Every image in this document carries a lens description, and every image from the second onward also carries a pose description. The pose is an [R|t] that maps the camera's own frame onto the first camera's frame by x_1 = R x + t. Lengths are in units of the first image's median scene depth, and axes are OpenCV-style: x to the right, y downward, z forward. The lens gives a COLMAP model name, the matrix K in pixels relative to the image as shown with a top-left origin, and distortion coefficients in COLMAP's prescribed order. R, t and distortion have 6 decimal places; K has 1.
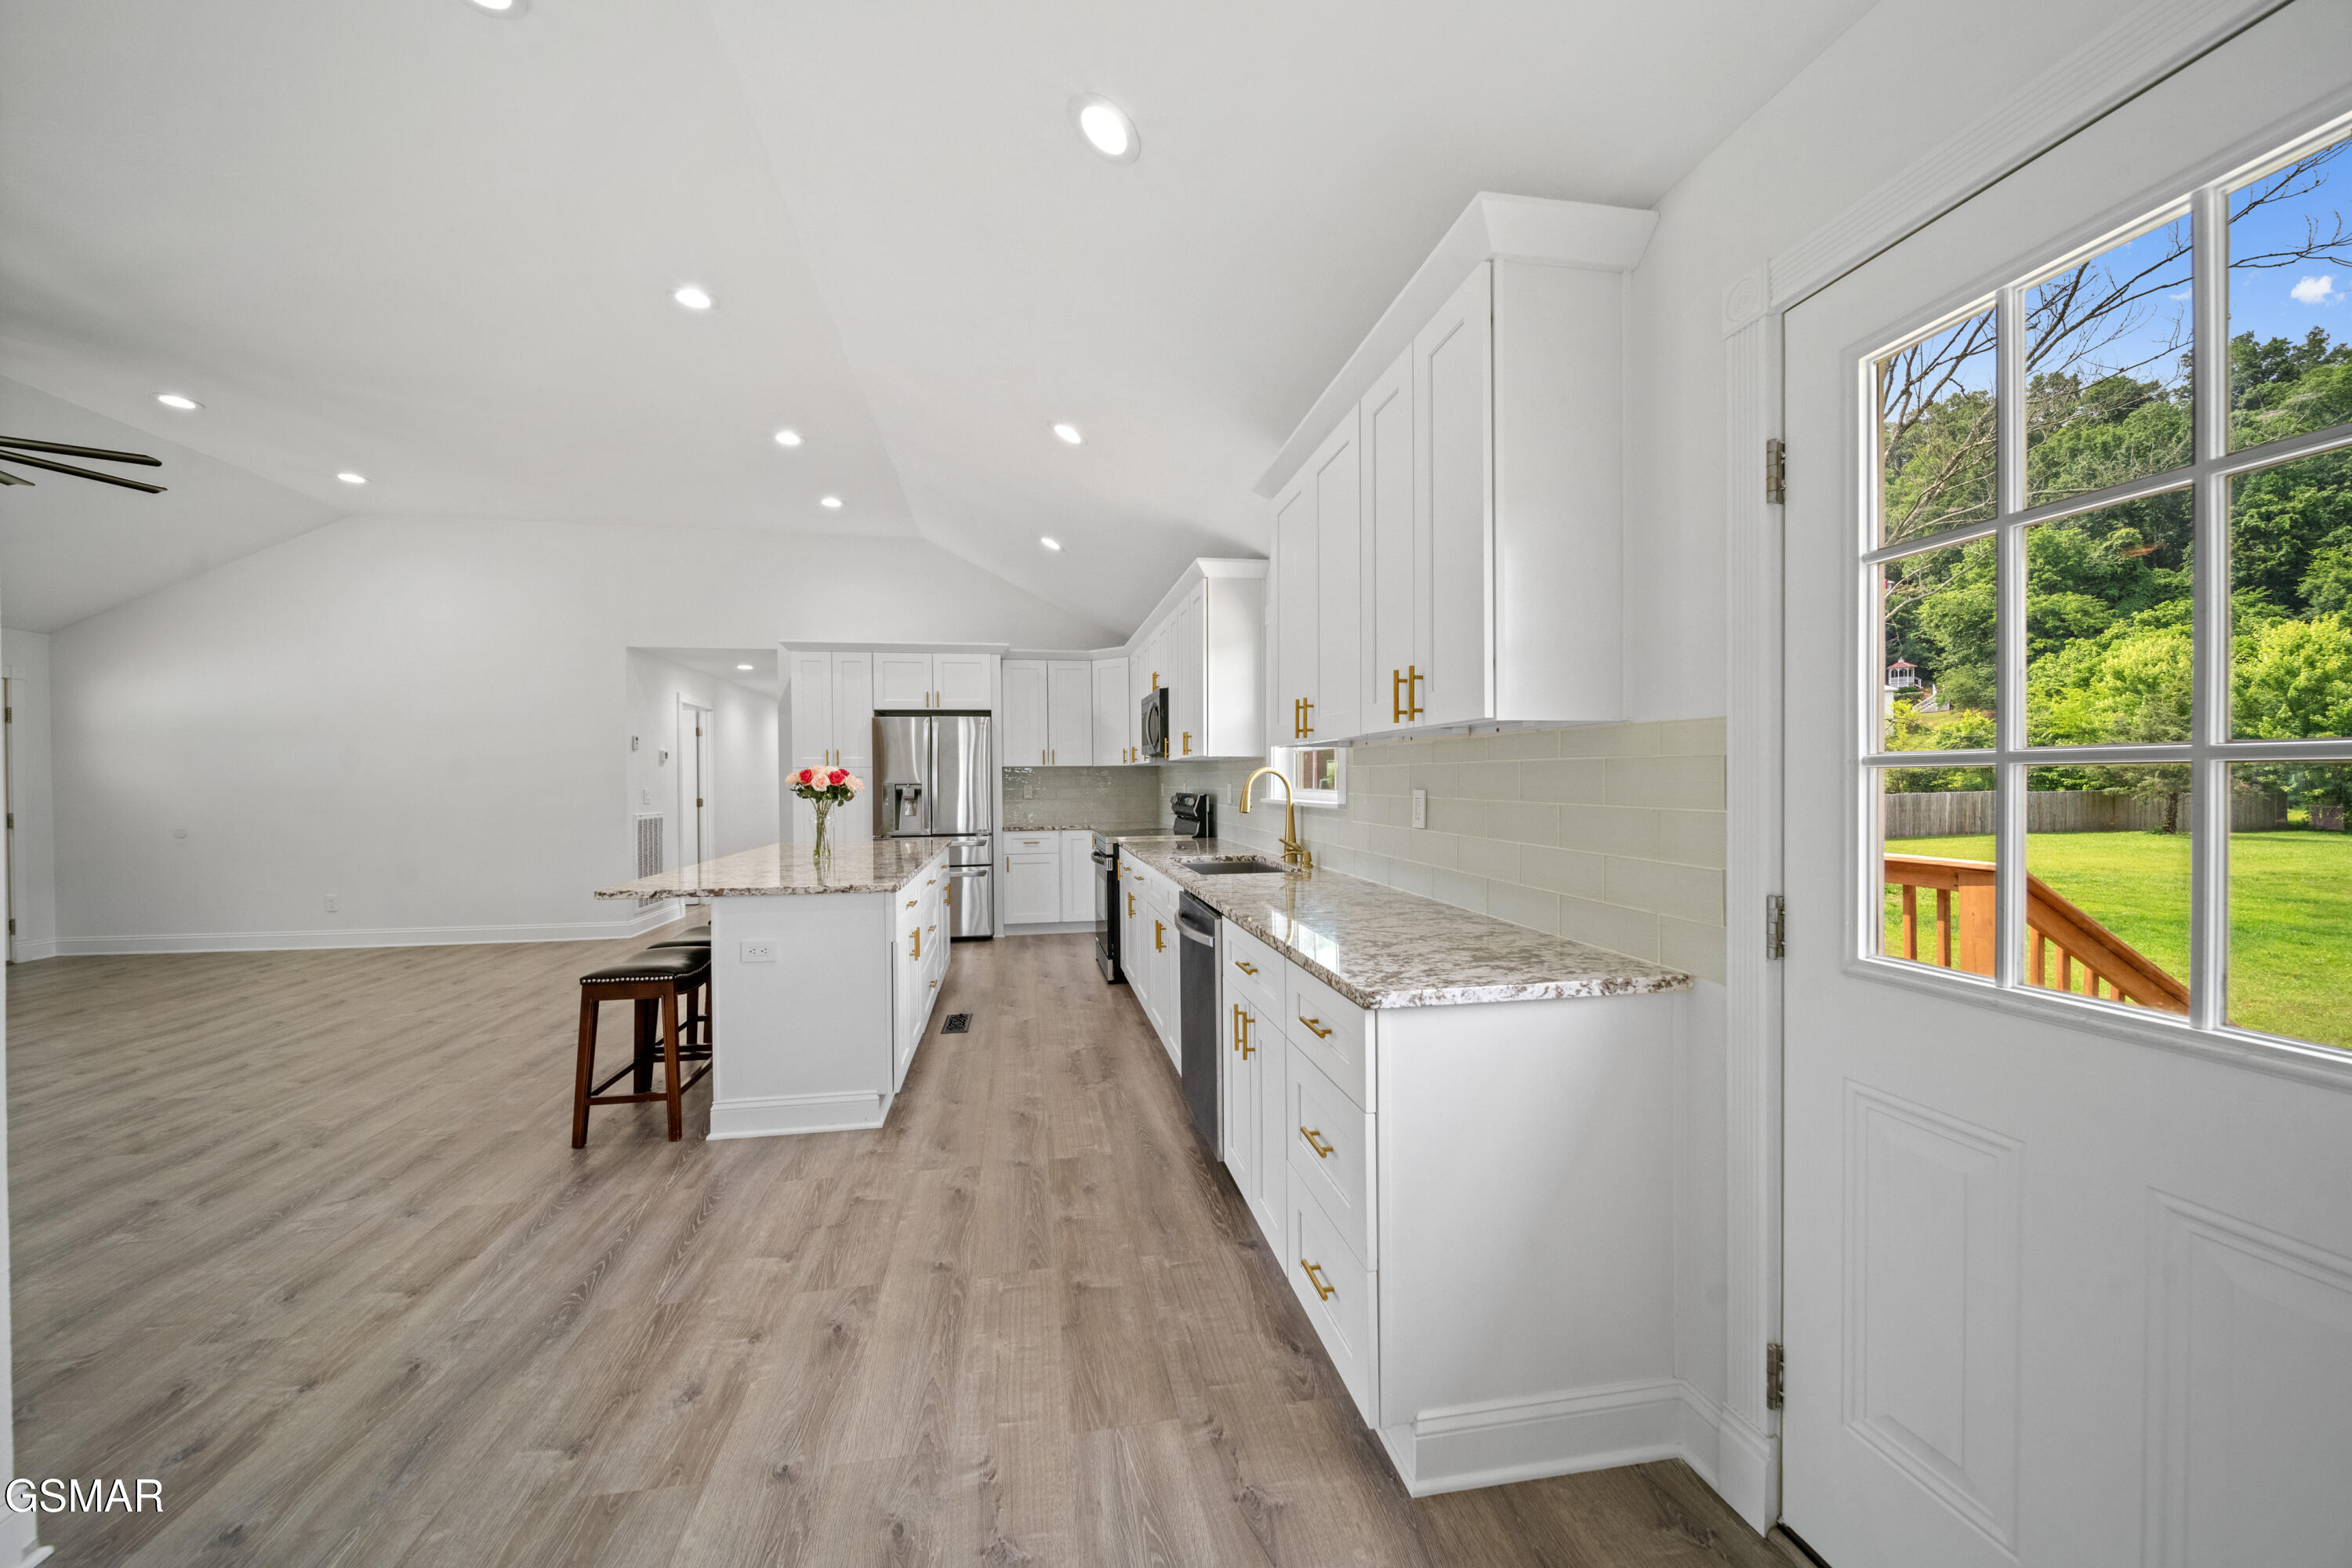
lens RADIAL K [[833.3, 0, 1172.0], [0, 833.3, 804.6], [0, 0, 1]] dist [-0.006662, -0.000060]
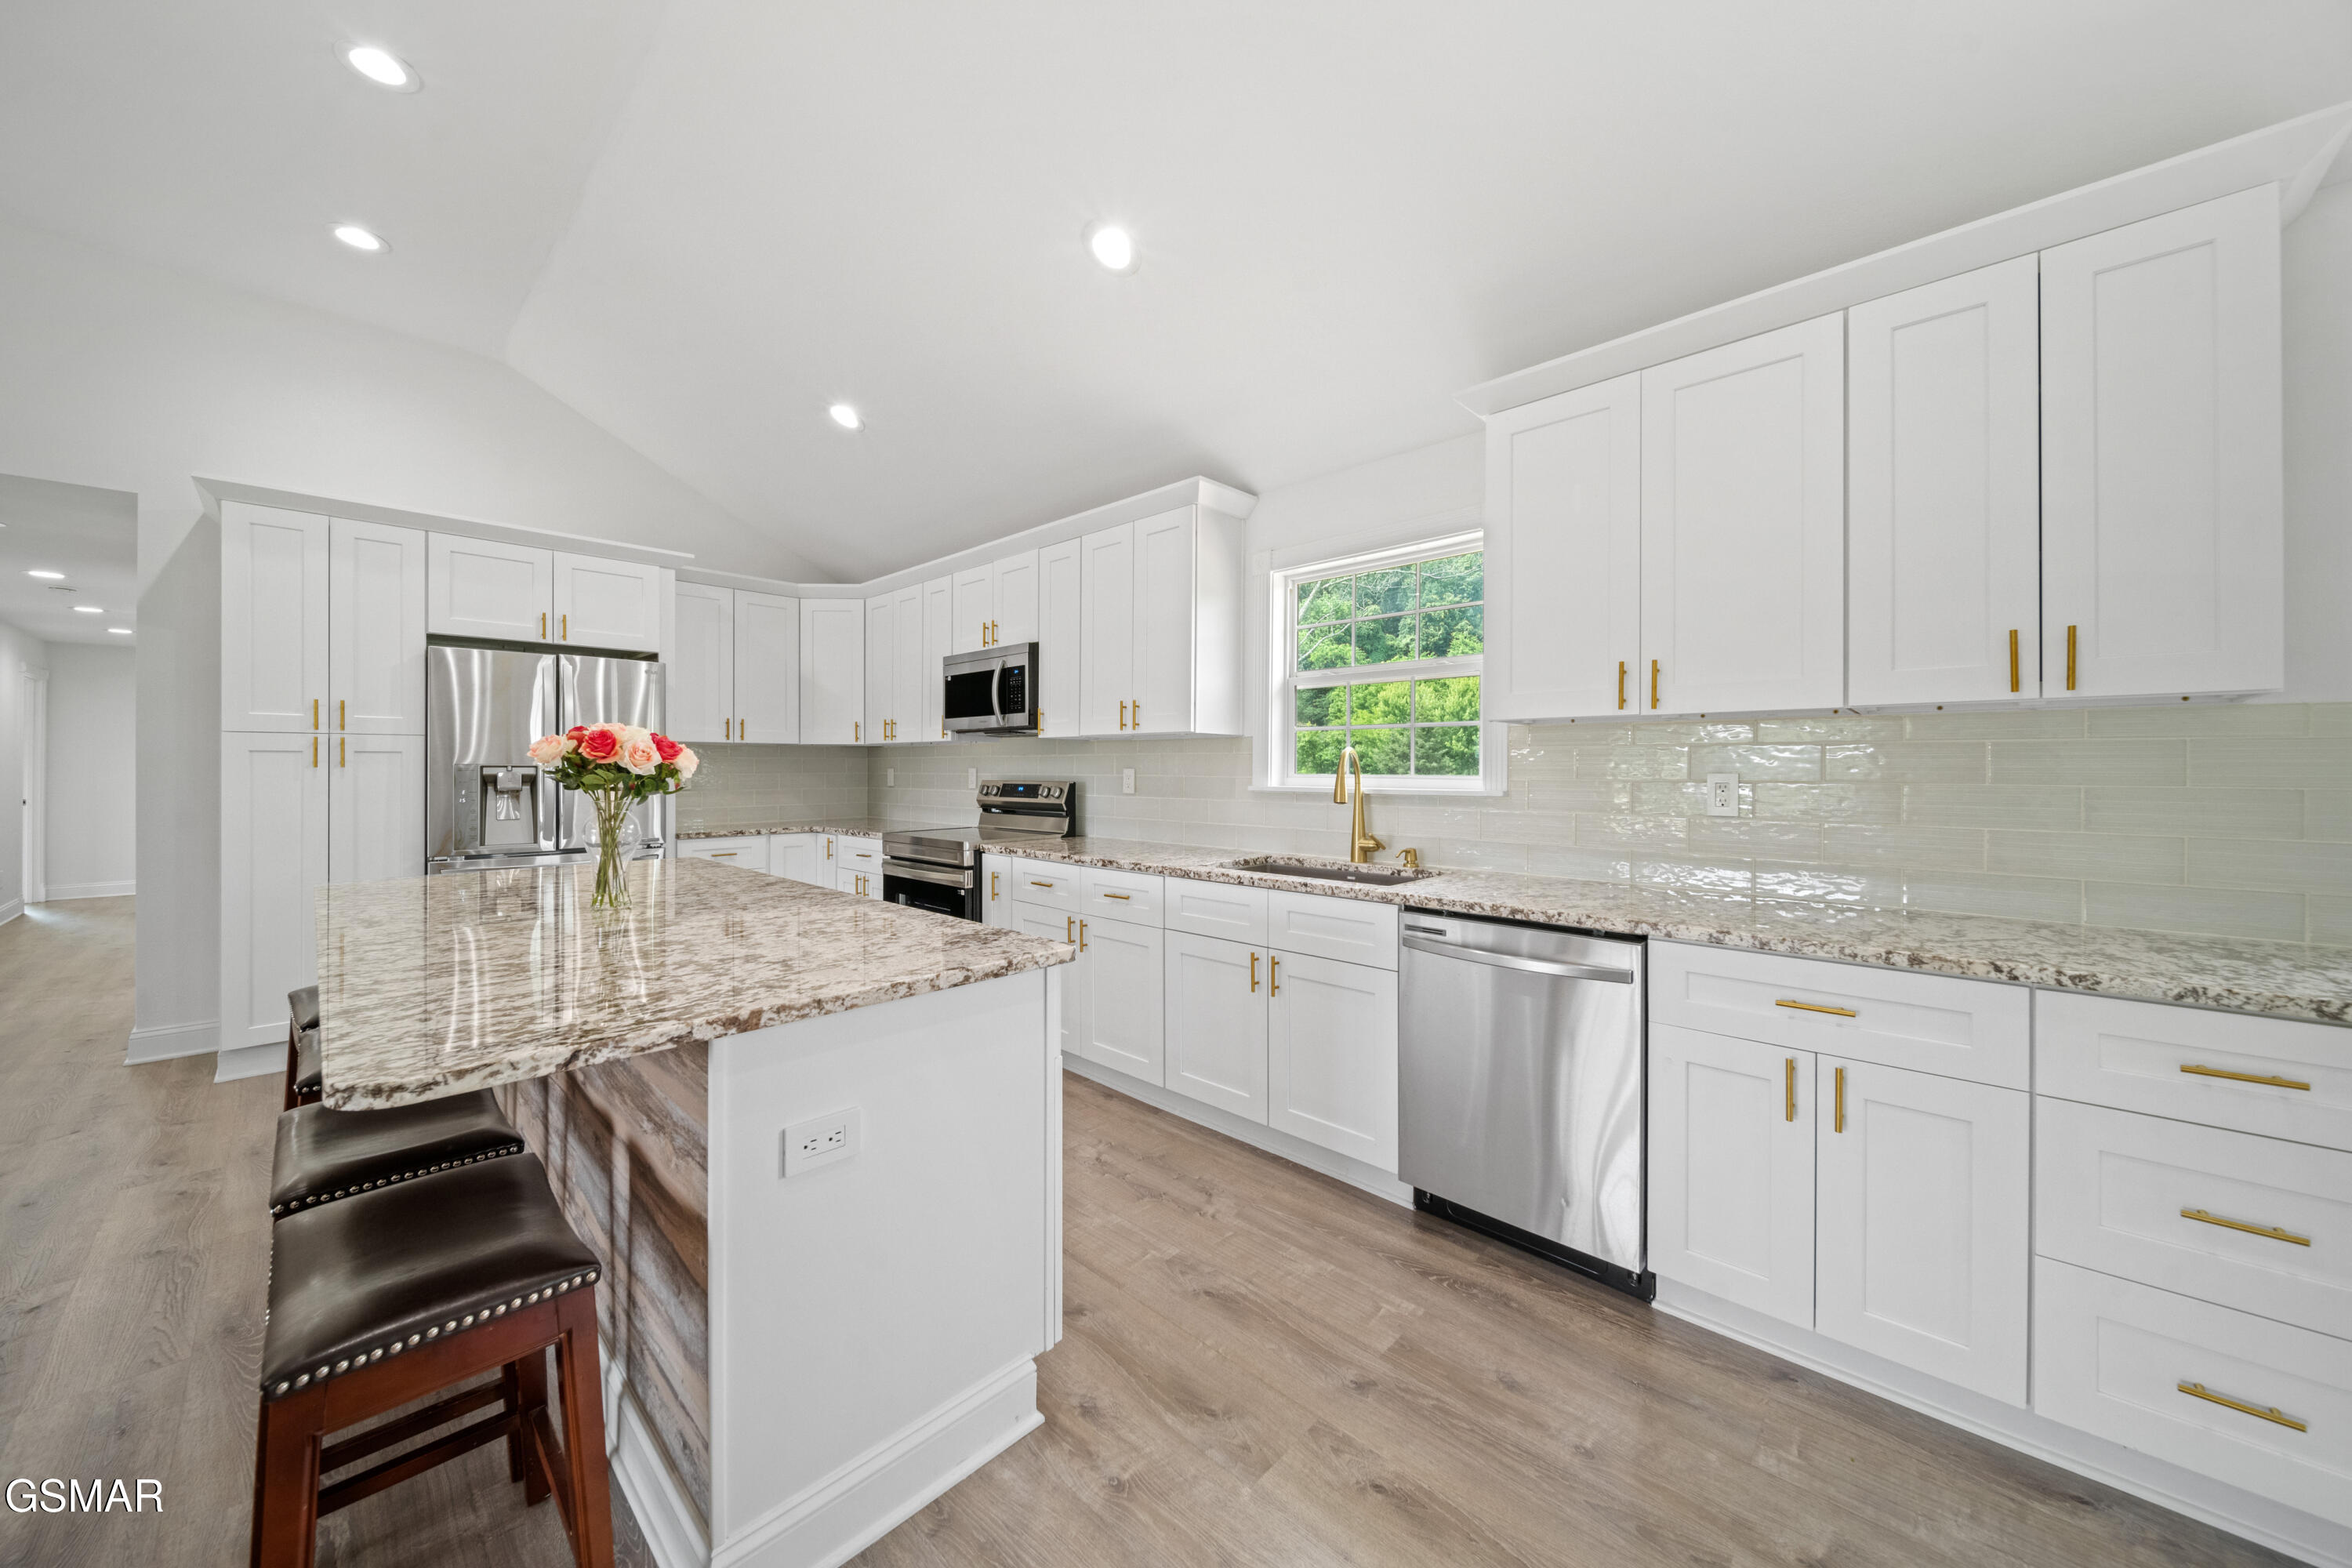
lens RADIAL K [[826.4, 0, 1171.3], [0, 826.4, 775.5], [0, 0, 1]] dist [0.001408, -0.002458]
pose [[0.805936, 0.003857, 0.591990, -0.479830], [0.010282, 0.999737, -0.020512, -0.001501], [-0.591913, 0.022618, 0.805684, 0.431017]]
